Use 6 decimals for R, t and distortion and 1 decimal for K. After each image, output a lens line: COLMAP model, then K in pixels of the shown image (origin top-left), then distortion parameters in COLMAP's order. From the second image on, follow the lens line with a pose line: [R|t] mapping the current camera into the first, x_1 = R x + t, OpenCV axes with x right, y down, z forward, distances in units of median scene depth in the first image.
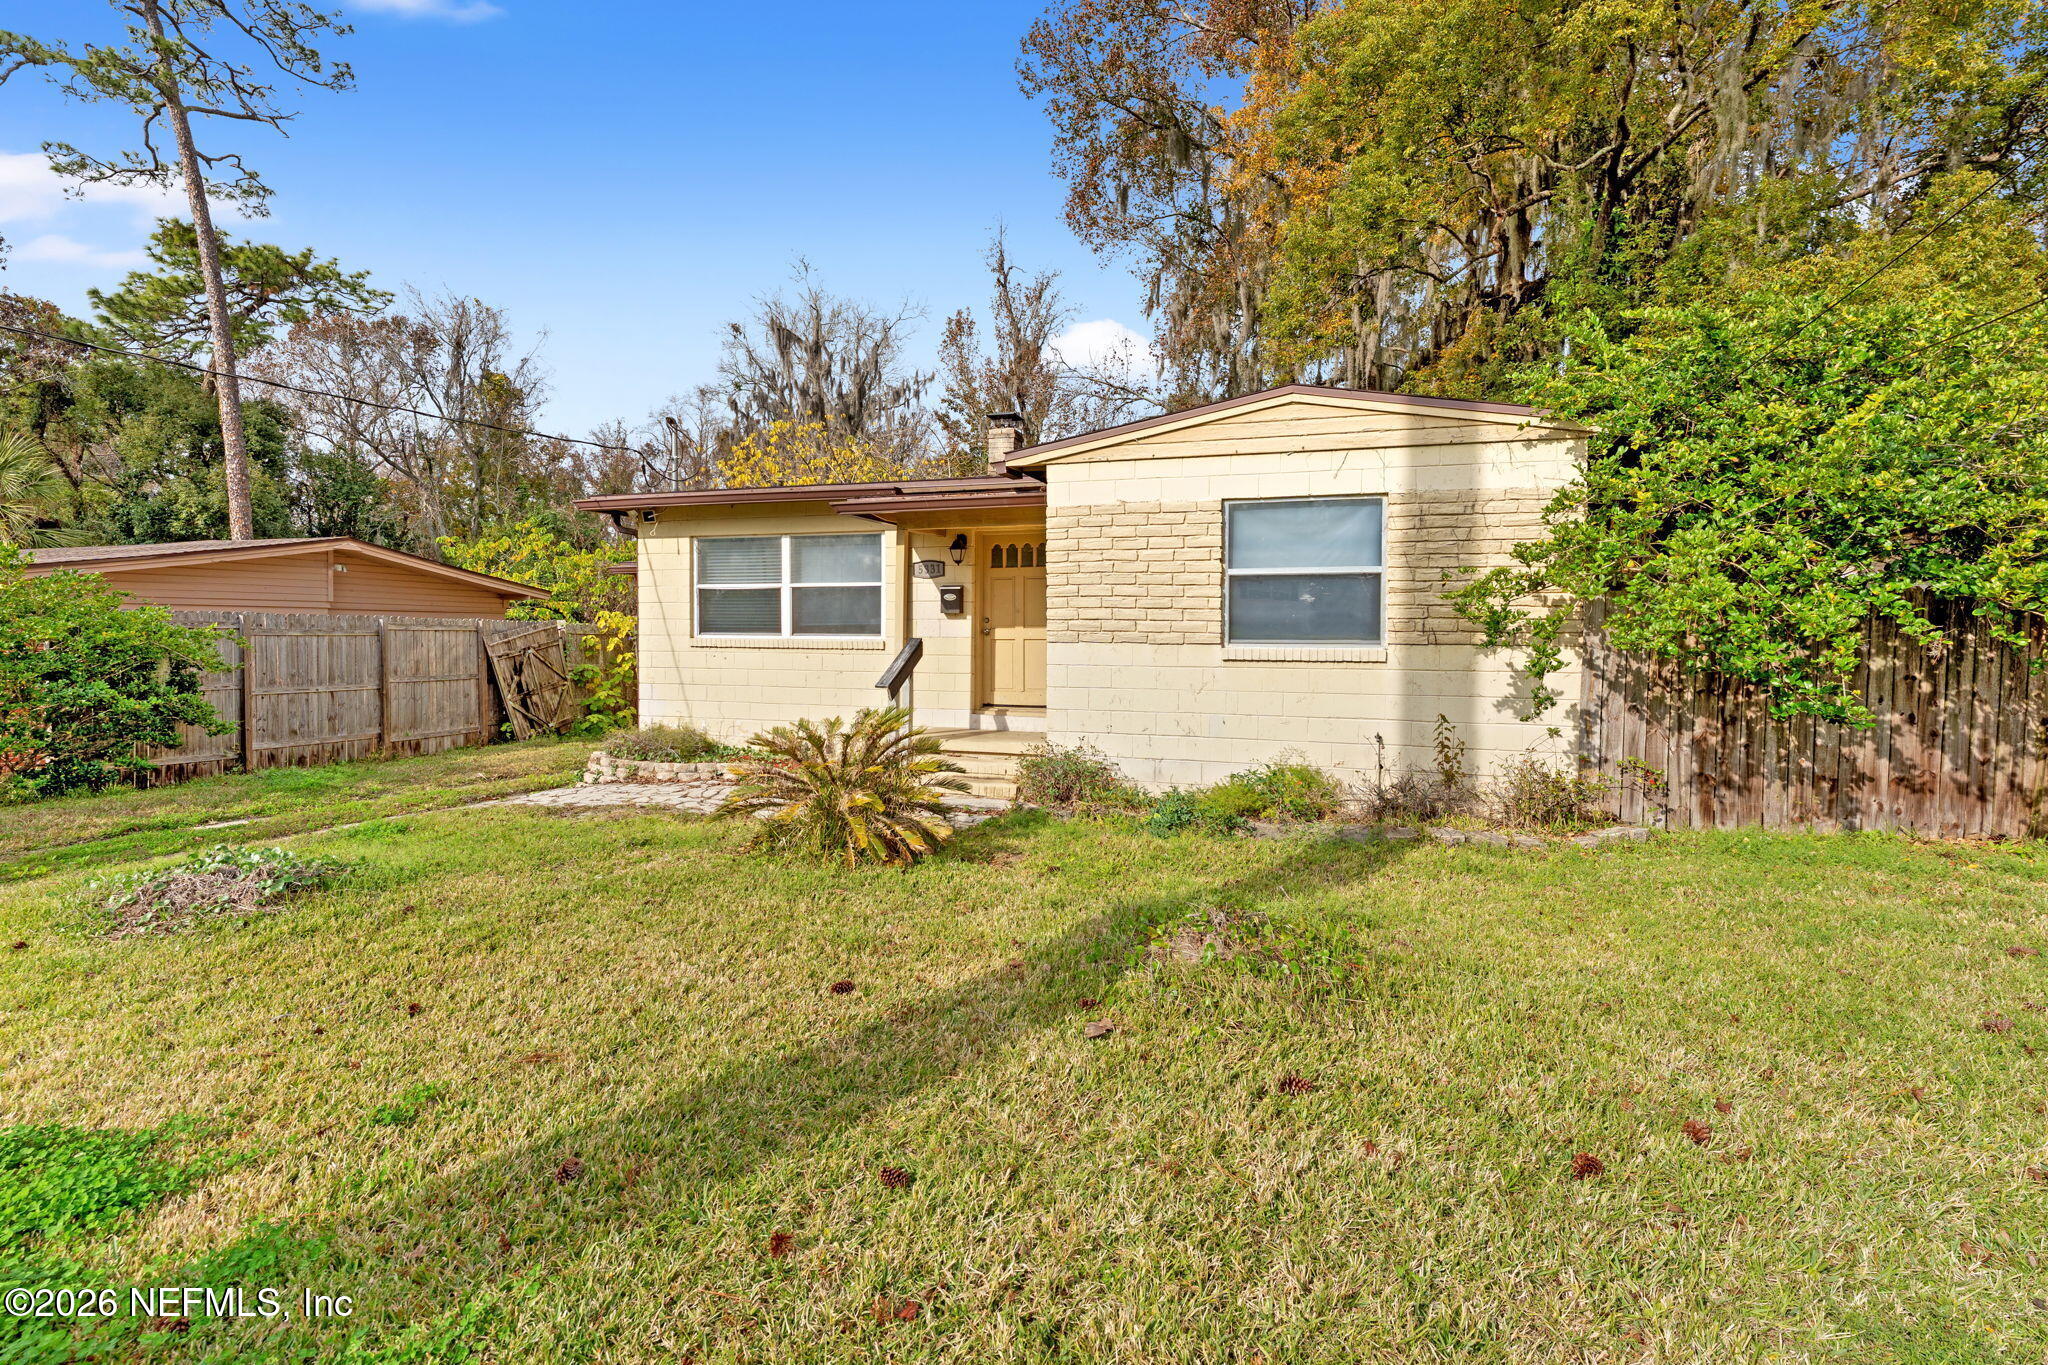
lens RADIAL K [[886.1, 0, 1023.1], [0, 886.1, 636.8], [0, 0, 1]] dist [-0.001276, -0.000803]
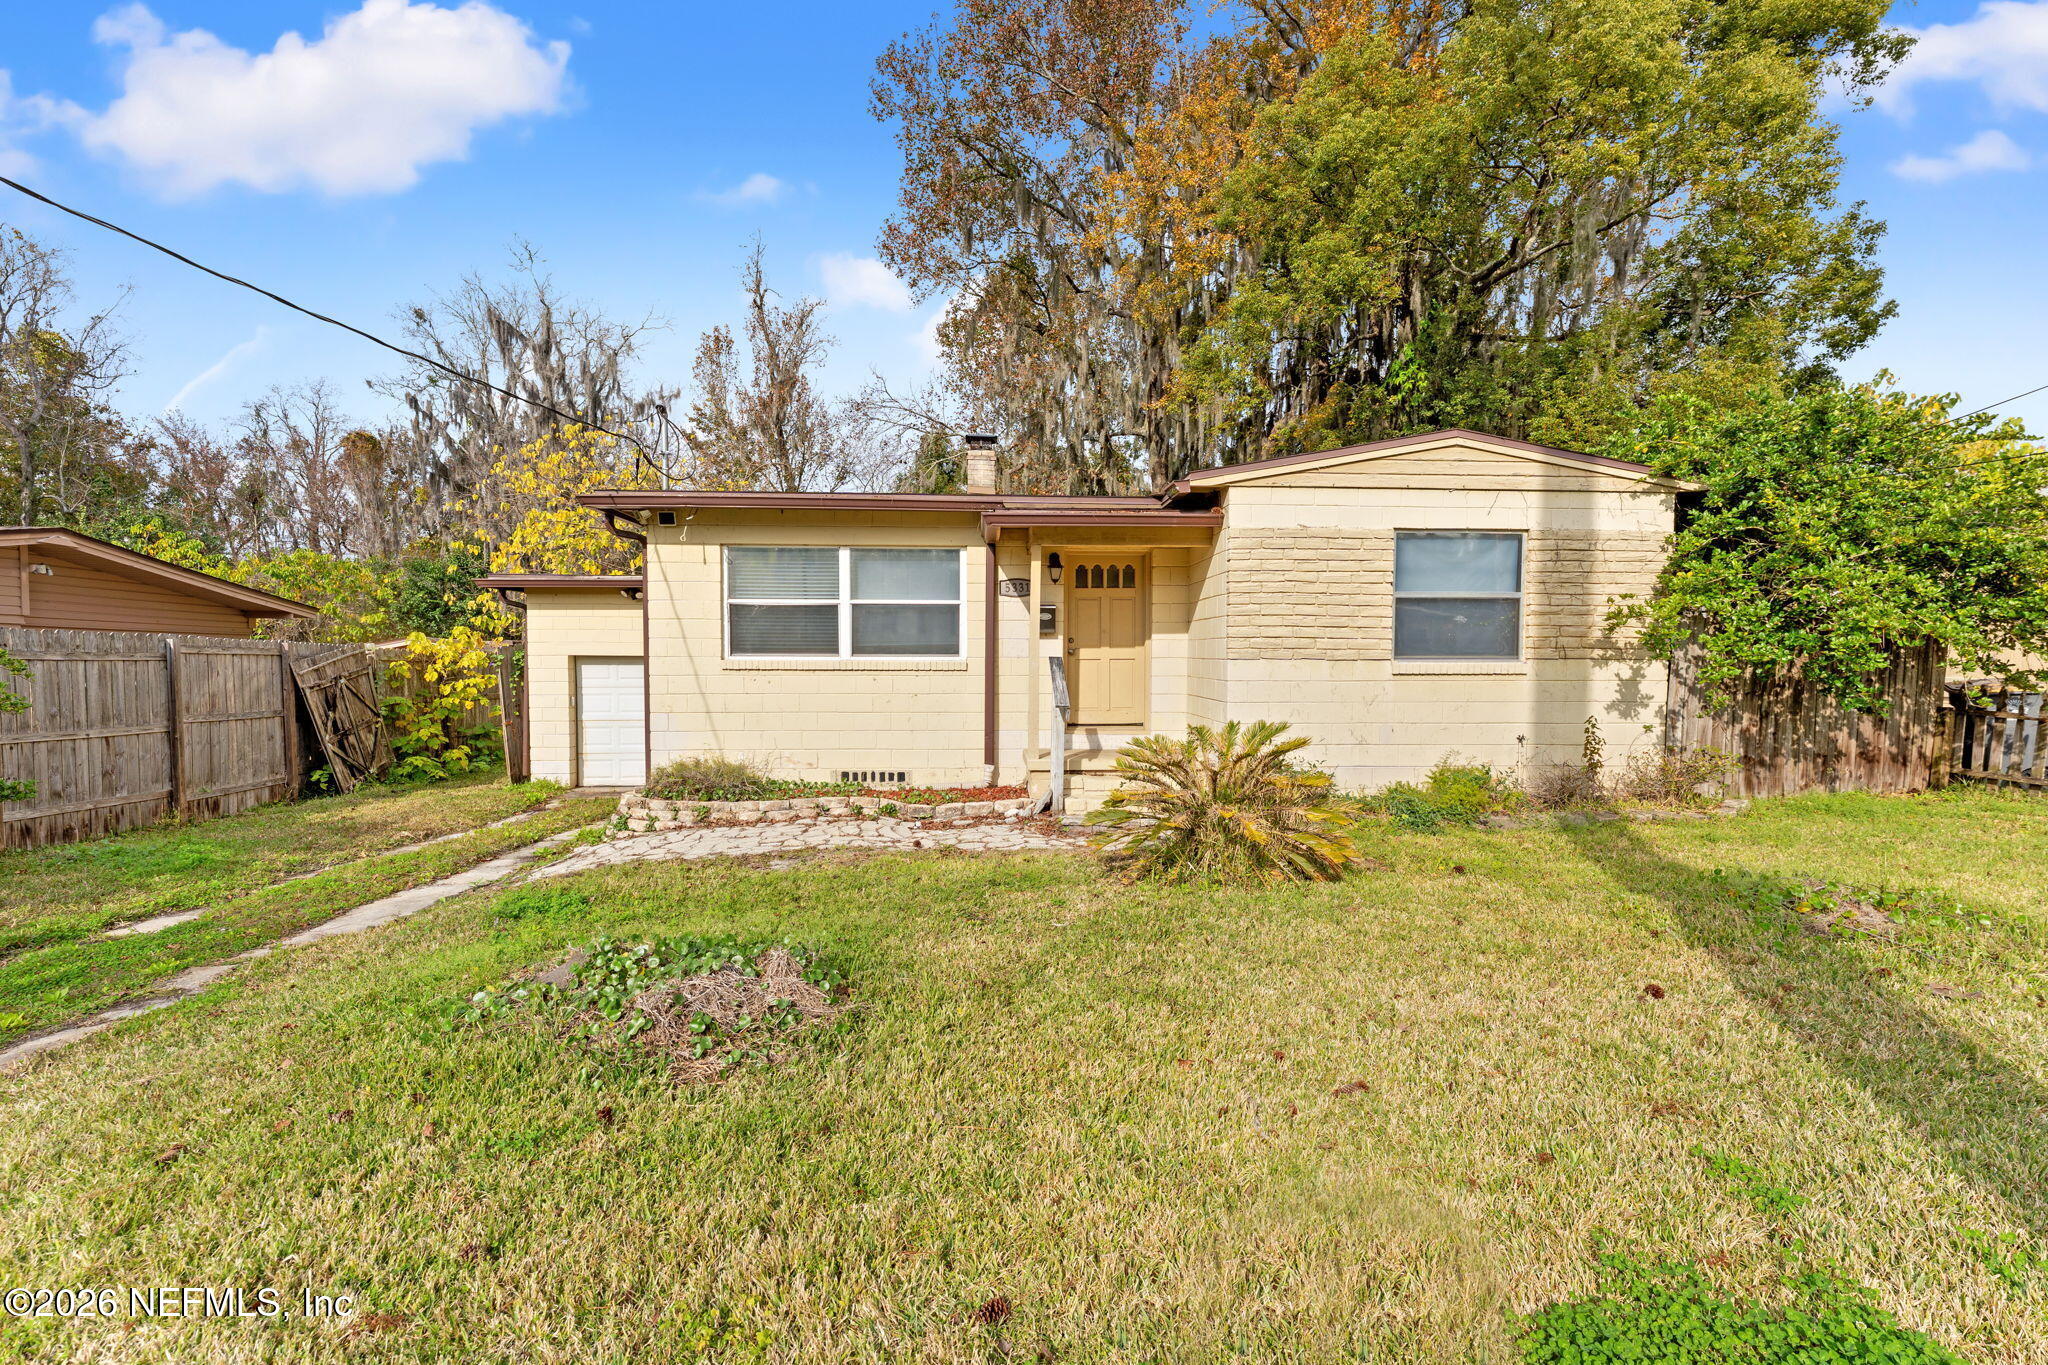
lens RADIAL K [[840.5, 0, 1024.2], [0, 840.5, 679.8], [0, 0, 1]] dist [-0.001958, -0.000434]
pose [[0.940344, -0.010799, 0.340054, -0.421808], [0.005350, 0.999842, 0.016957, 0.009661], [-0.340183, -0.014126, 0.940253, 0.128026]]
